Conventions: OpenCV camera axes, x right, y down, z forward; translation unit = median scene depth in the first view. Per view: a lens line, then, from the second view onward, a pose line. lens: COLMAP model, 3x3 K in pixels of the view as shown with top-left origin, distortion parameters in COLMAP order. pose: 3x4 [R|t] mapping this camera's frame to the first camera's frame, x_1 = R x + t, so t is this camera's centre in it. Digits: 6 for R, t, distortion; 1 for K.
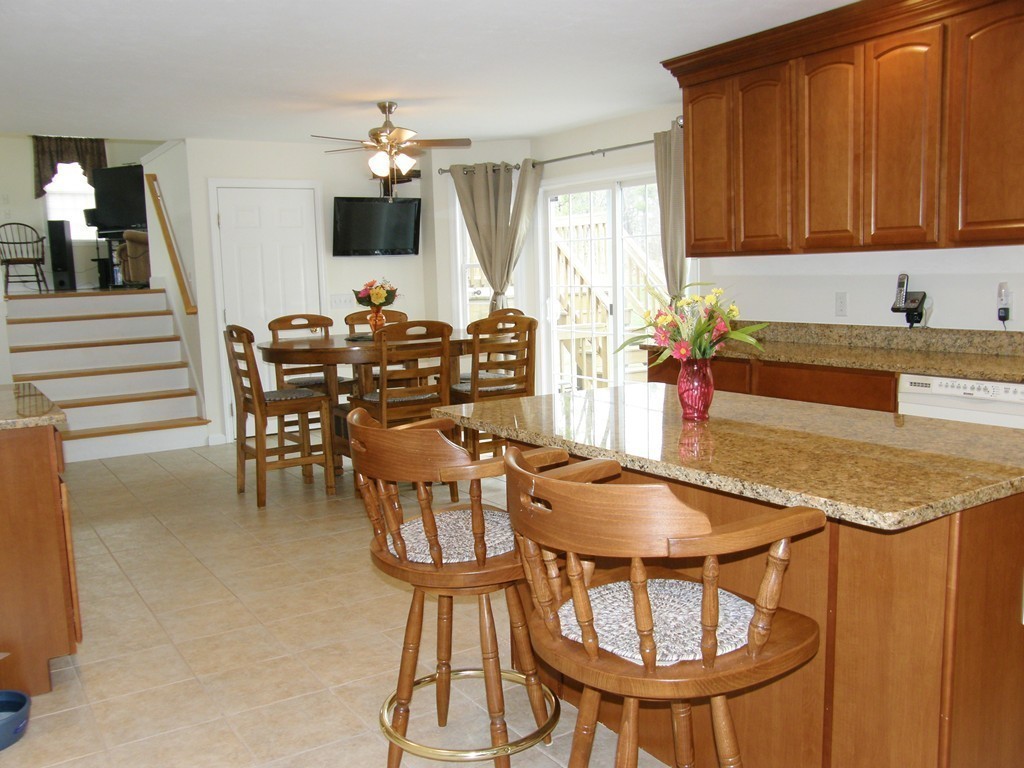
lens RADIAL K [[901.6, 0, 508.0], [0, 901.6, 402.7], [0, 0, 1]] dist [-0.073068, 0.086567]
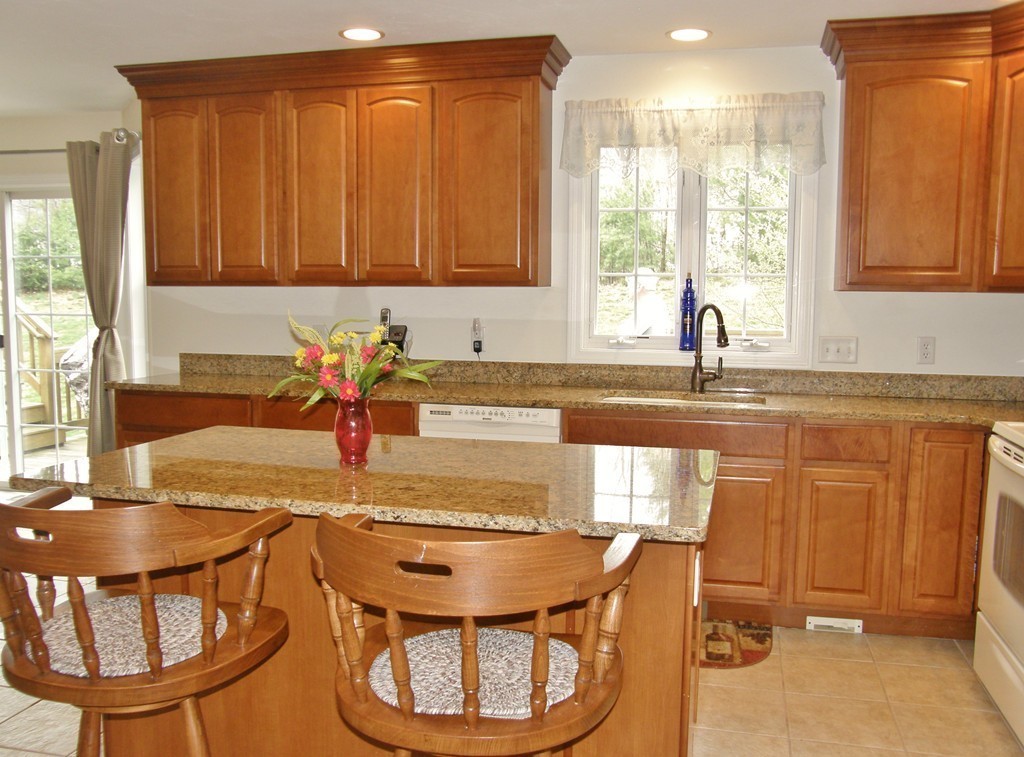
lens RADIAL K [[928.8, 0, 507.4], [0, 928.8, 395.2], [0, 0, 1]] dist [-0.076692, 0.000000]
pose [[0.735190, -0.038394, 0.676773, -0.165591], [0.066023, 0.997704, -0.015121, -0.013307], [-0.674638, 0.055800, 0.736036, 0.082483]]
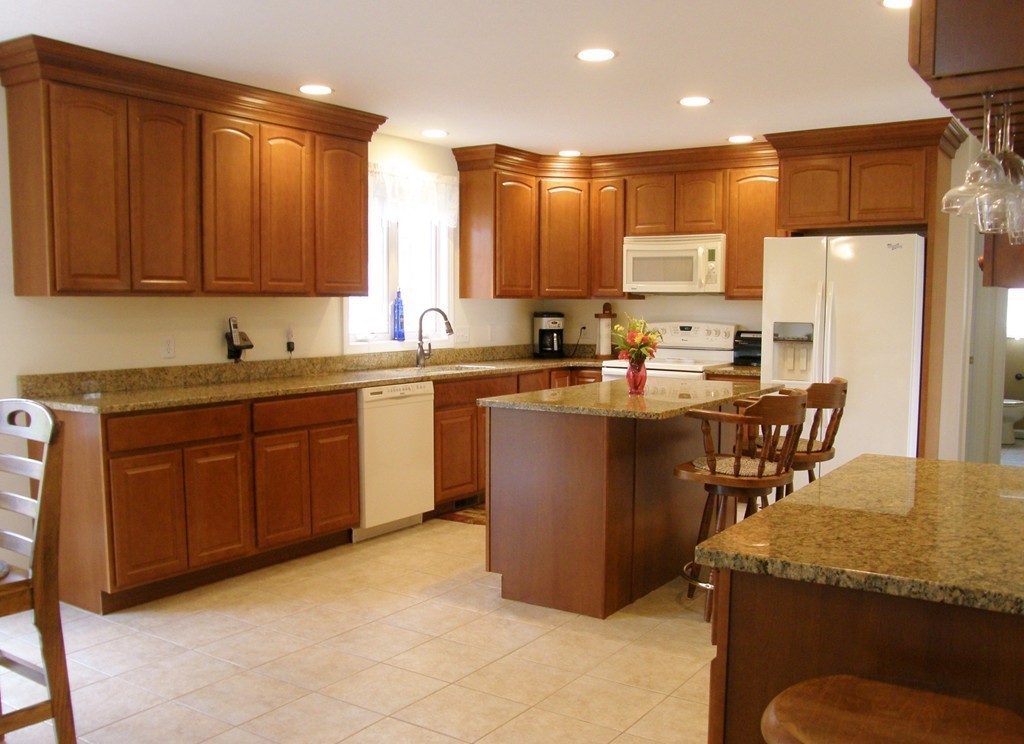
lens RADIAL K [[944.8, 0, 511.2], [0, 944.8, 375.2], [0, 0, 1]] dist [-0.015361, 0.000000]
pose [[-0.385194, -0.041789, 0.921889, -0.703178], [0.140336, 0.984703, 0.103273, -0.121528], [-0.912103, 0.169154, -0.373438, 0.949290]]
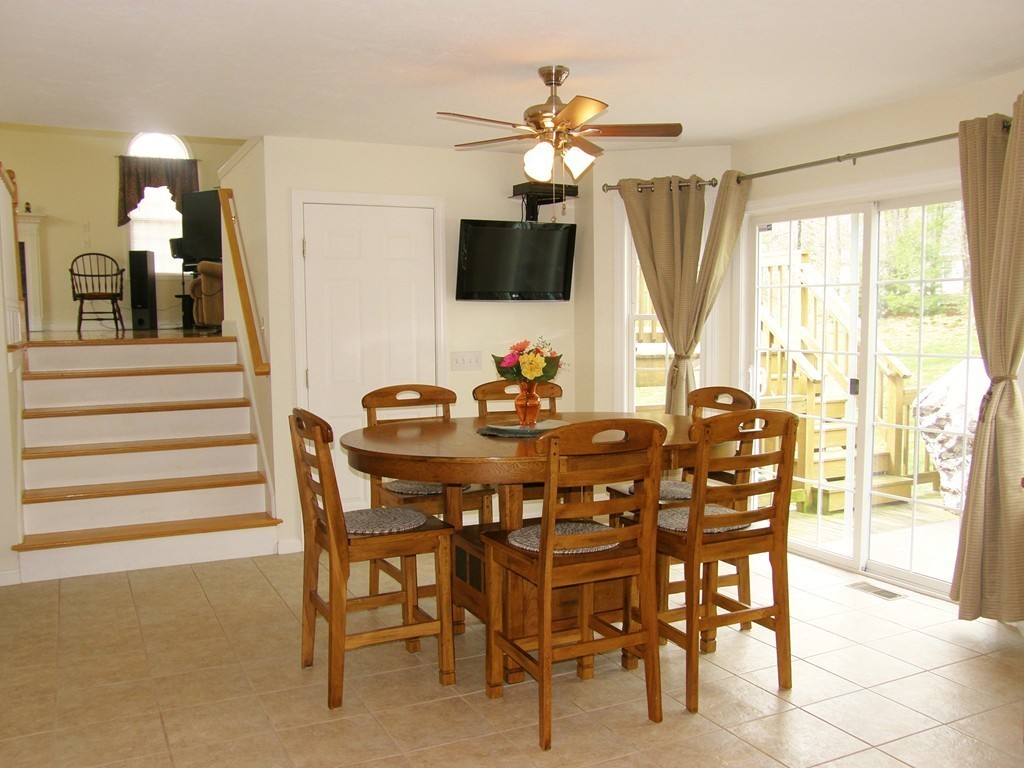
lens RADIAL K [[901.6, 0, 519.3], [0, 901.6, 407.5], [0, 0, 1]] dist [-0.073068, 0.086567]
pose [[0.994411, 0.032553, -0.100432, -0.103091], [-0.036713, 0.998531, -0.039849, -0.074277], [0.098987, 0.043314, 0.994146, 0.429917]]
